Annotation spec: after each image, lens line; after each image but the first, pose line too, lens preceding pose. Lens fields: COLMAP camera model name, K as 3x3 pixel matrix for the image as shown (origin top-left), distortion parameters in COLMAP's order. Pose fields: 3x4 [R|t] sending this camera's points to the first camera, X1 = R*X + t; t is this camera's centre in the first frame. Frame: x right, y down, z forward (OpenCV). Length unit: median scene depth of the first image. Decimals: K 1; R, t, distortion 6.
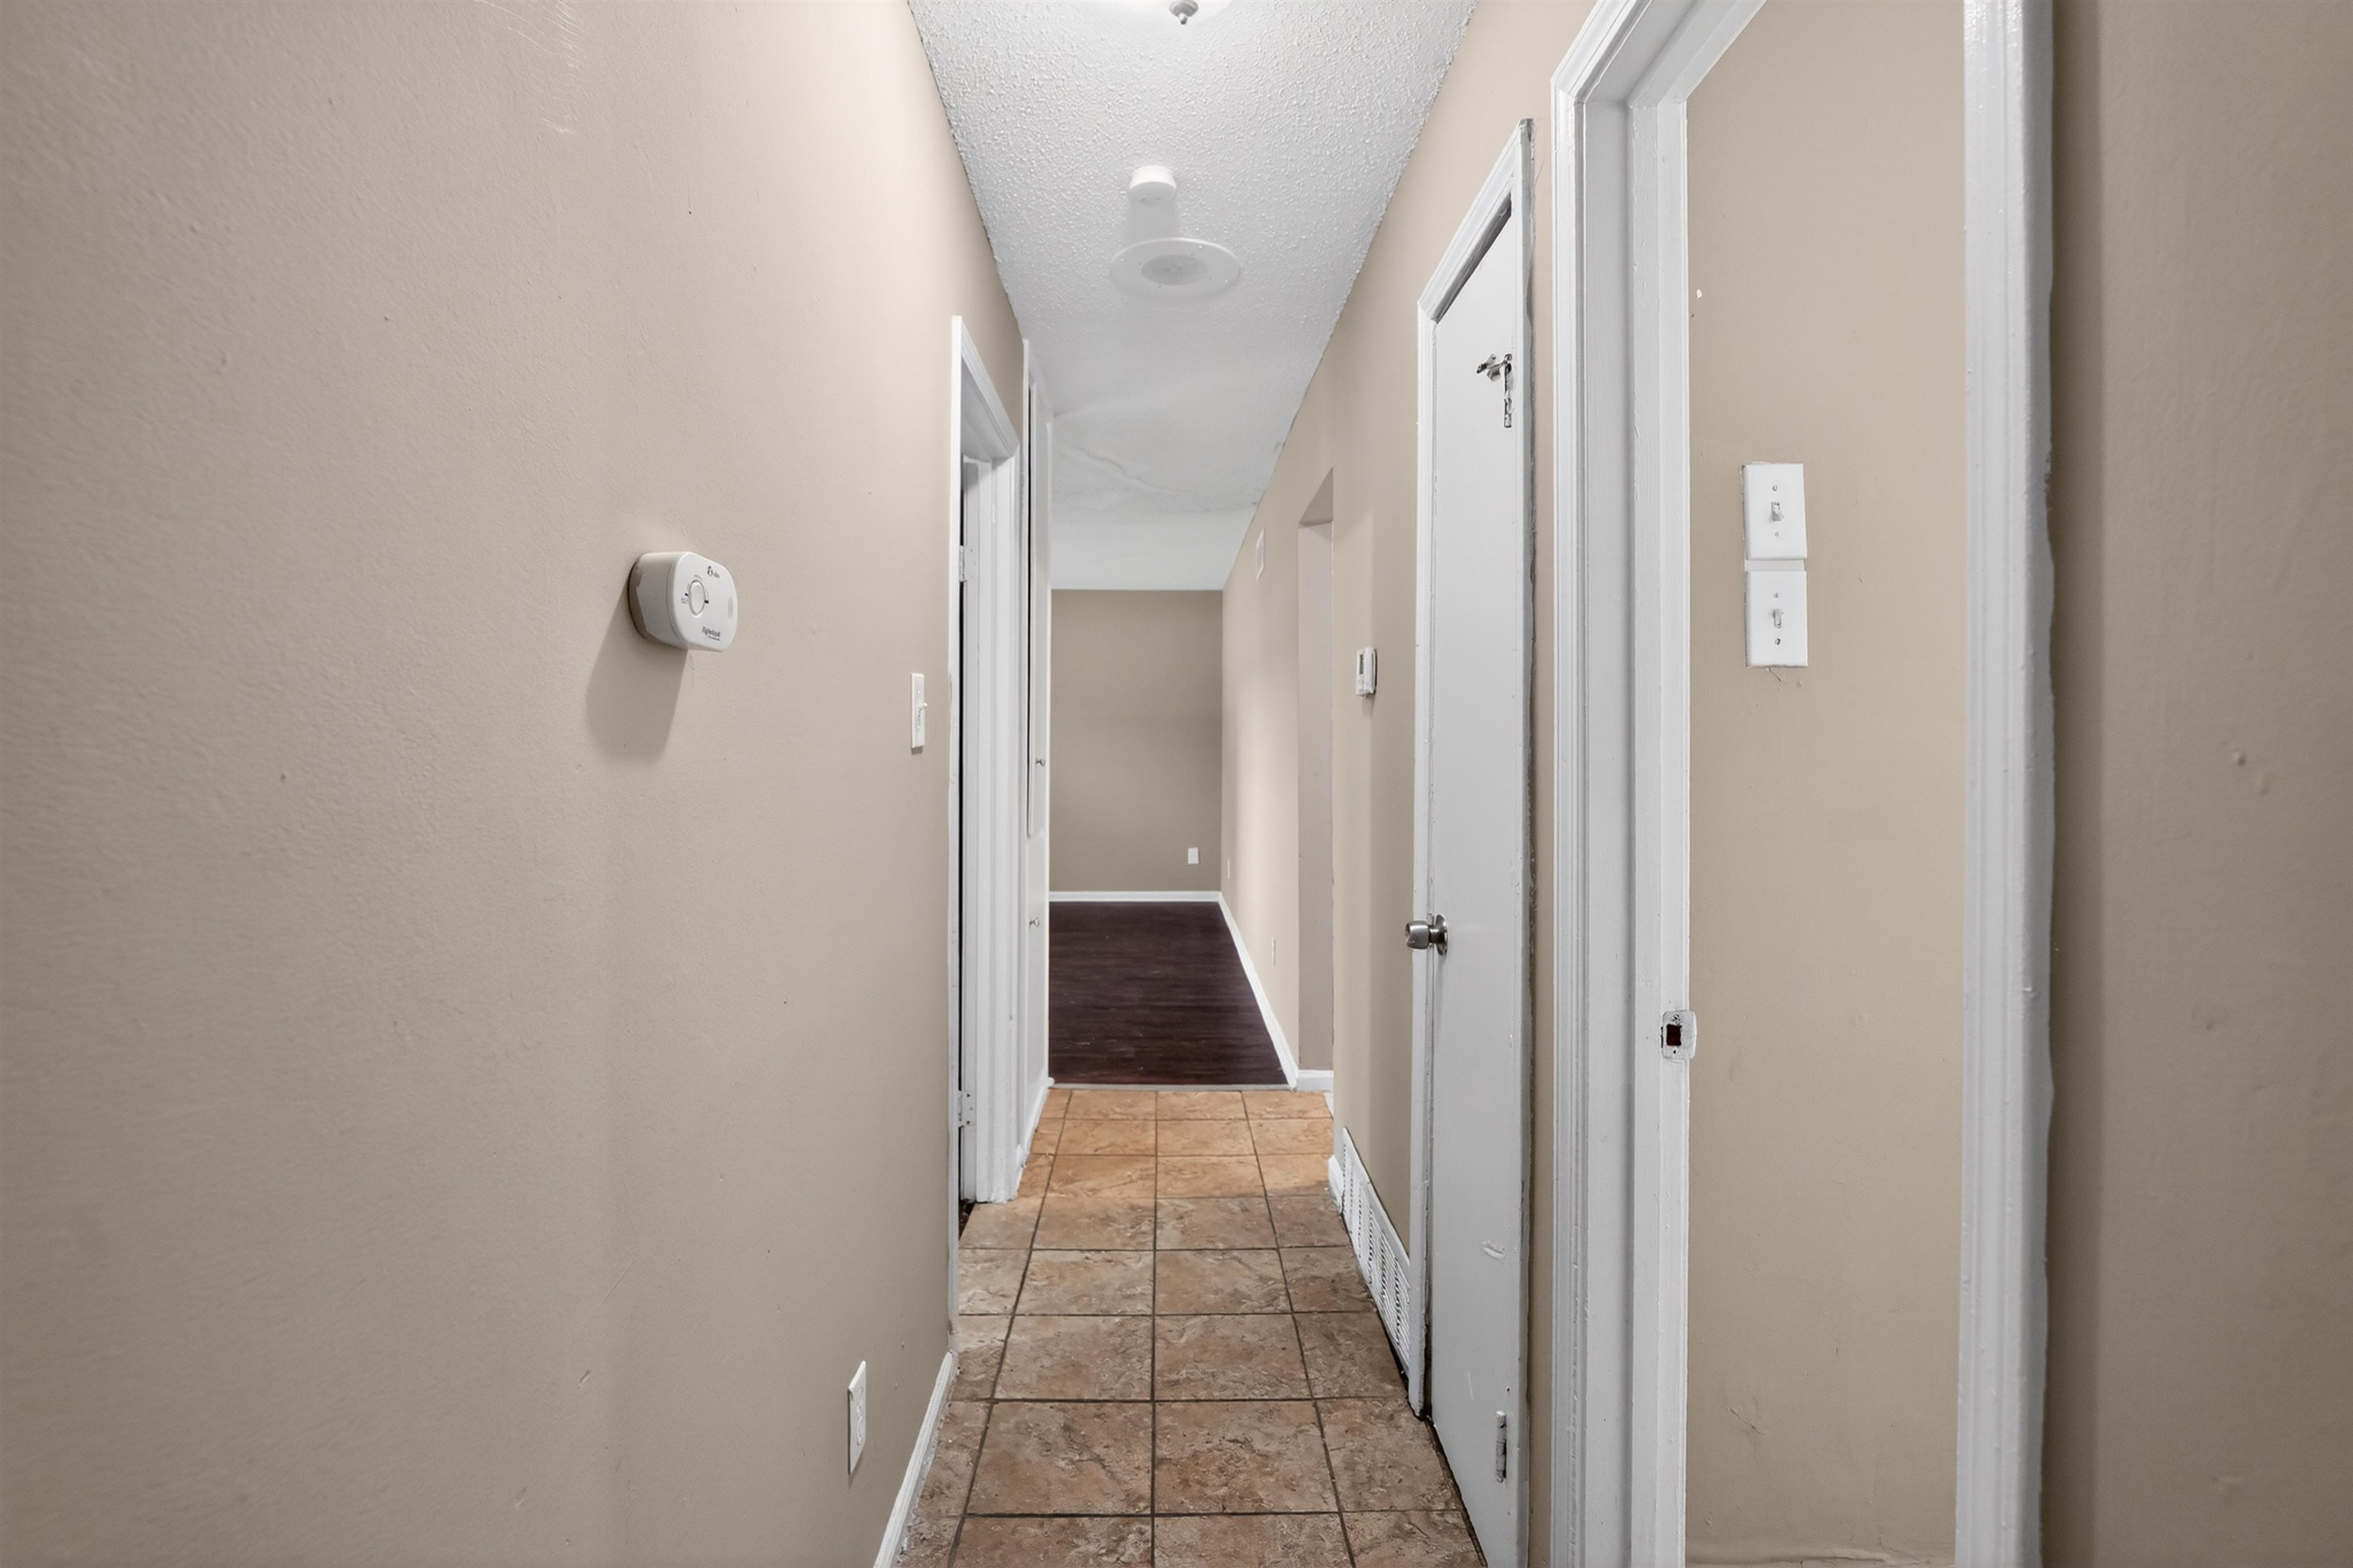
lens RADIAL K [[1075.4, 0, 1170.6], [0, 1075.4, 752.0], [0, 0, 1]] dist [-0.012270, 0.000480]
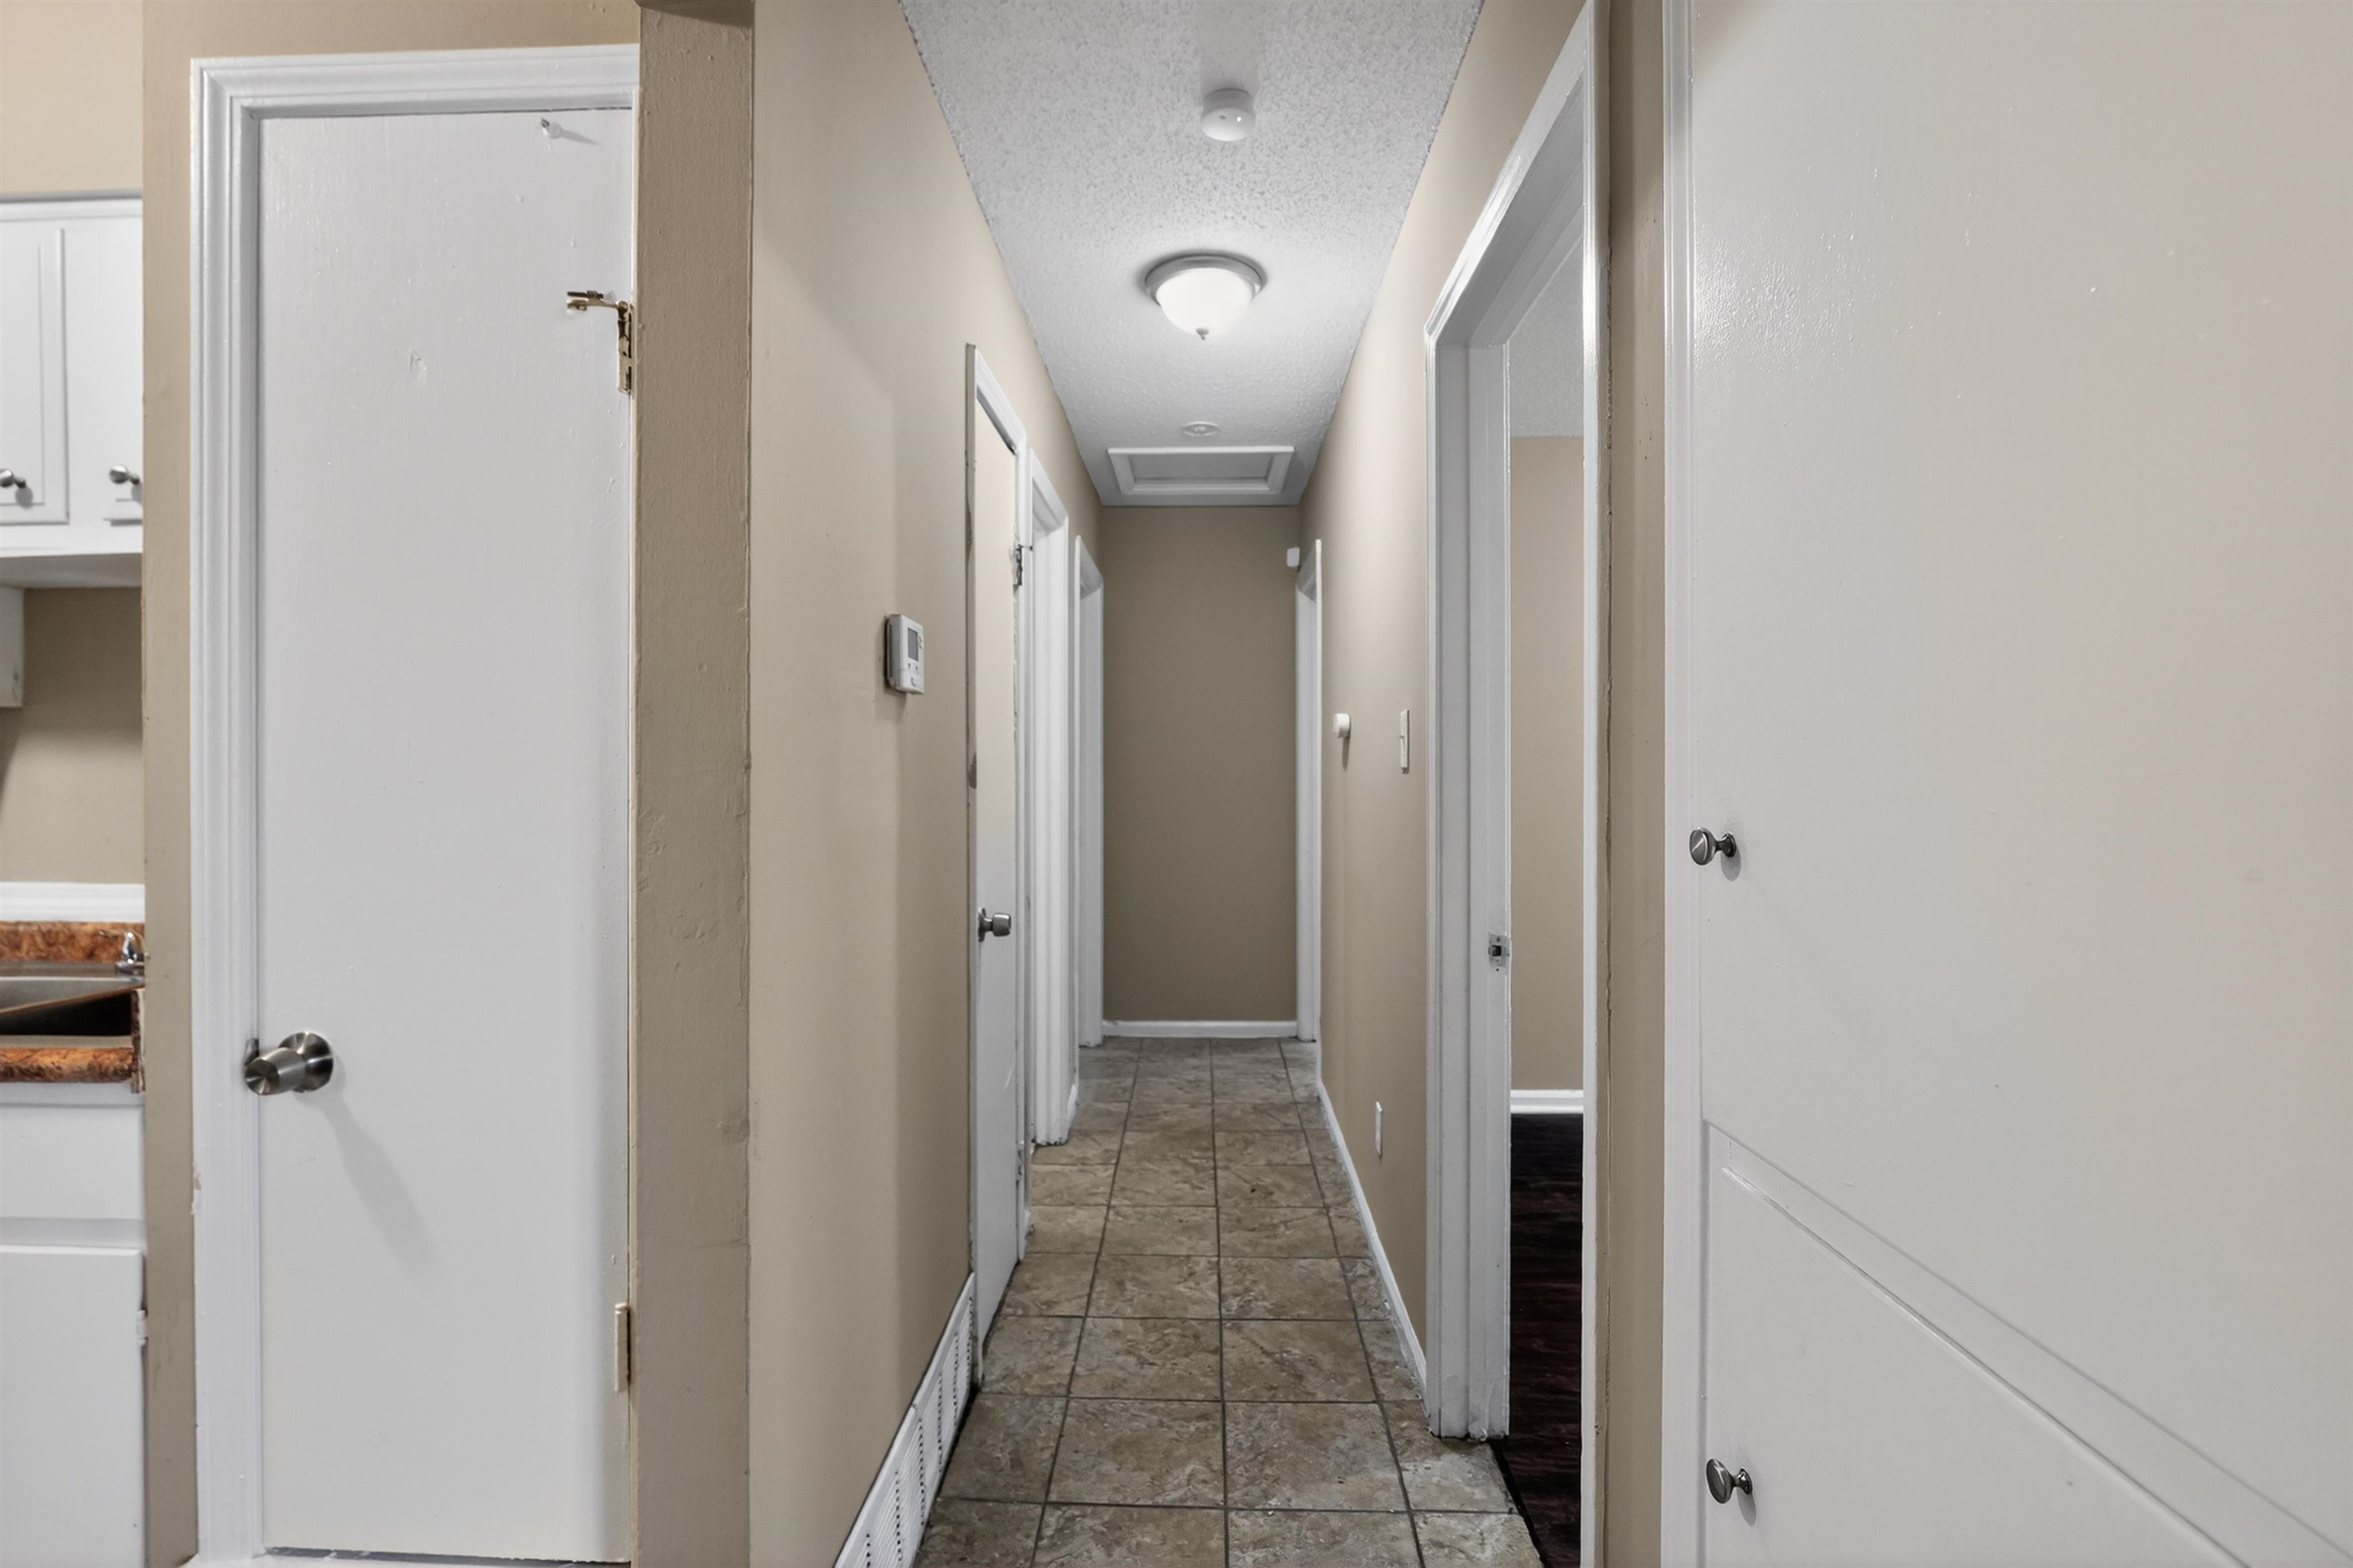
lens RADIAL K [[1075.4, 0, 1170.6], [0, 1075.4, 752.0], [0, 0, 1]] dist [-0.012270, 0.000480]
pose [[-0.999000, -0.000834, 0.044703, -0.011408], [-0.000995, 0.999993, -0.003564, -0.016080], [-0.044700, -0.003605, -0.998994, 2.032371]]
